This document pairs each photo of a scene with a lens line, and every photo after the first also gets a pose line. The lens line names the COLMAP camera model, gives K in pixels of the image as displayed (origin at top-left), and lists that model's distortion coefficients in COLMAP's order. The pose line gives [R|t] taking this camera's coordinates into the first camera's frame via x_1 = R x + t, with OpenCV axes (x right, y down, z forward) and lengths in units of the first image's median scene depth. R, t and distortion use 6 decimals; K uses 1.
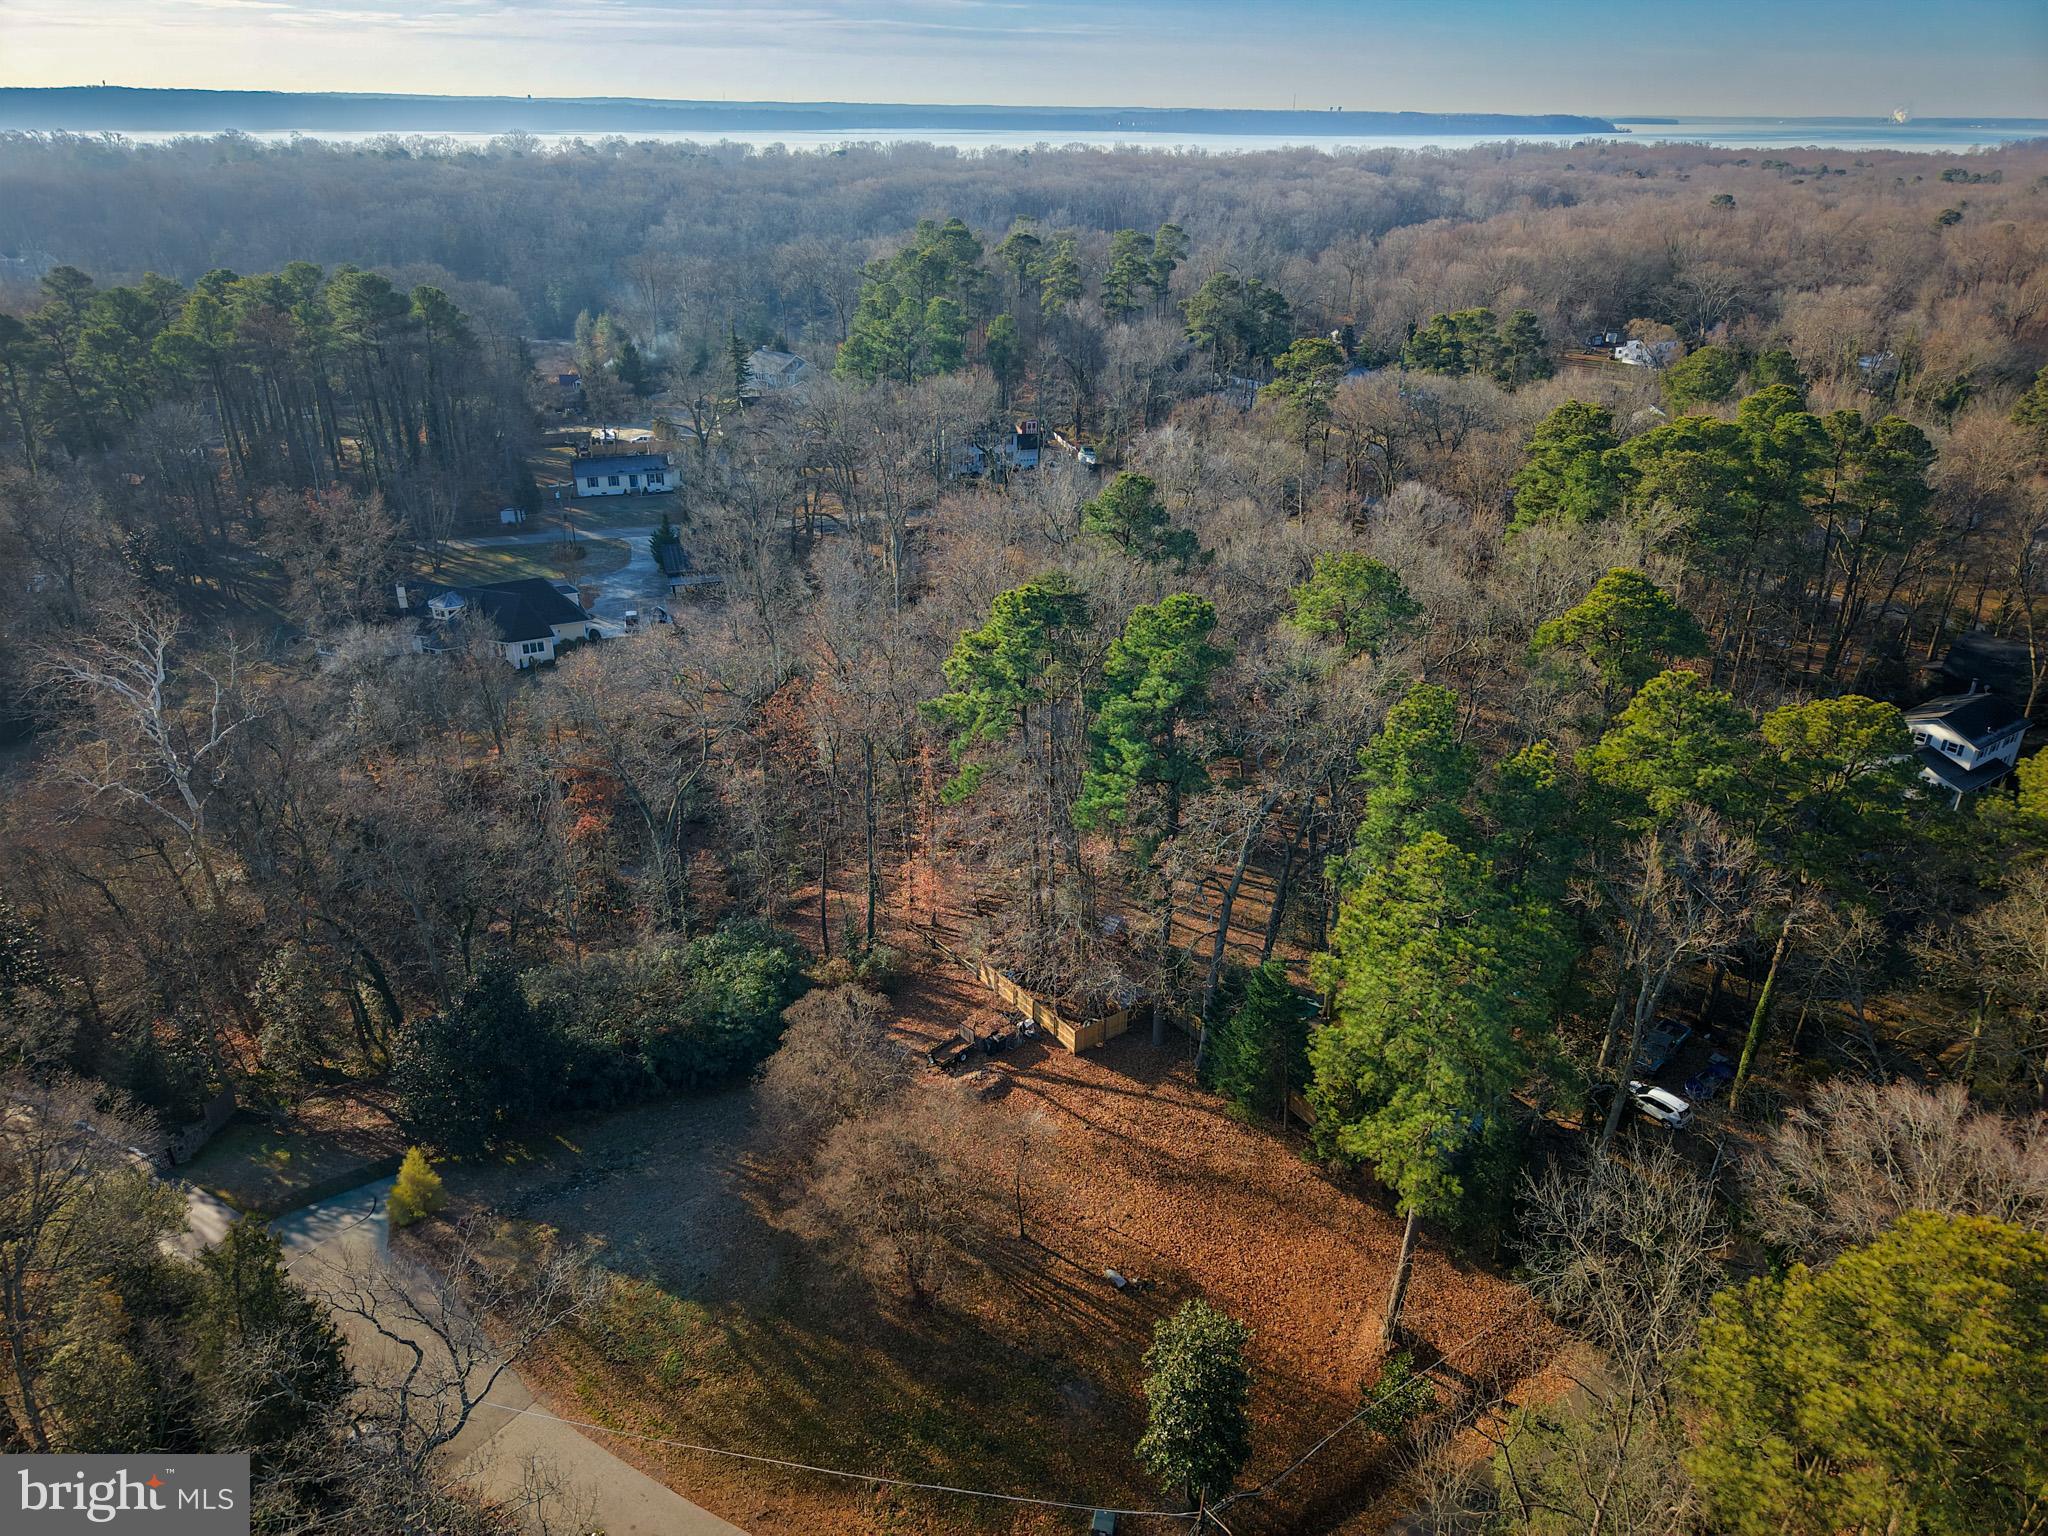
lens RADIAL K [[1366.2, 0, 1026.0], [0, 1366.2, 779.8], [0, 0, 1]] dist [0.019297, -0.017629]
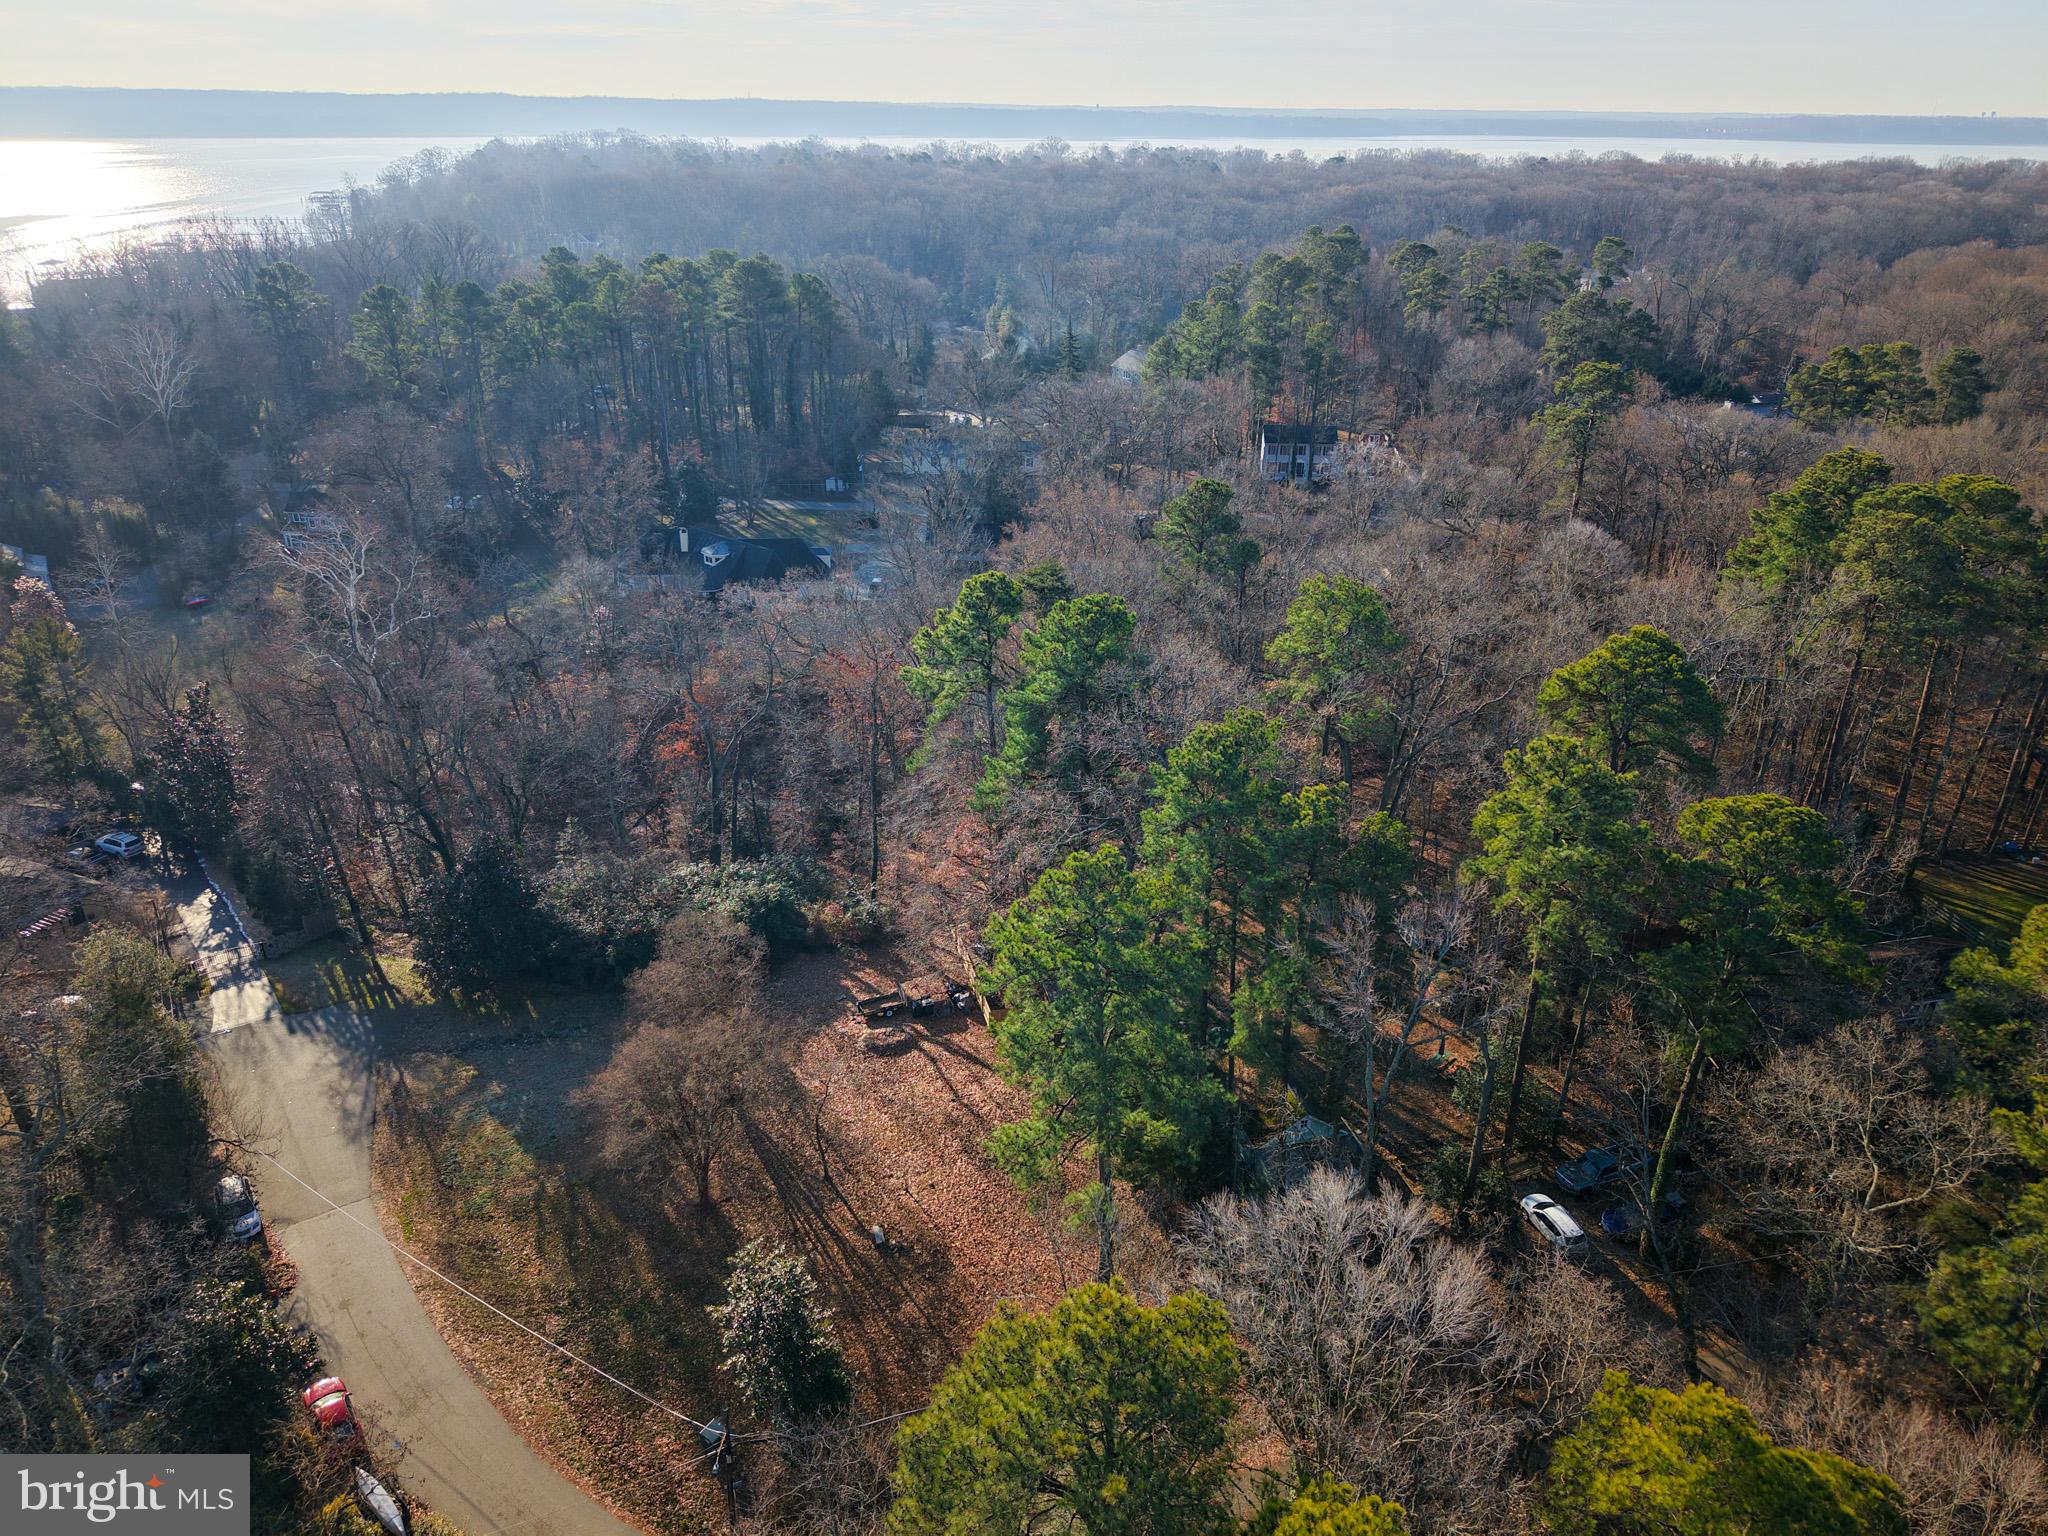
lens RADIAL K [[1366.2, 0, 1026.0], [0, 1366.2, 779.8], [0, 0, 1]] dist [0.019297, -0.017629]
pose [[0.933289, 0.155683, -0.323627, 0.169036], [-0.157071, 0.987342, 0.022000, -0.006274], [0.322956, 0.030300, 0.945929, 0.016755]]
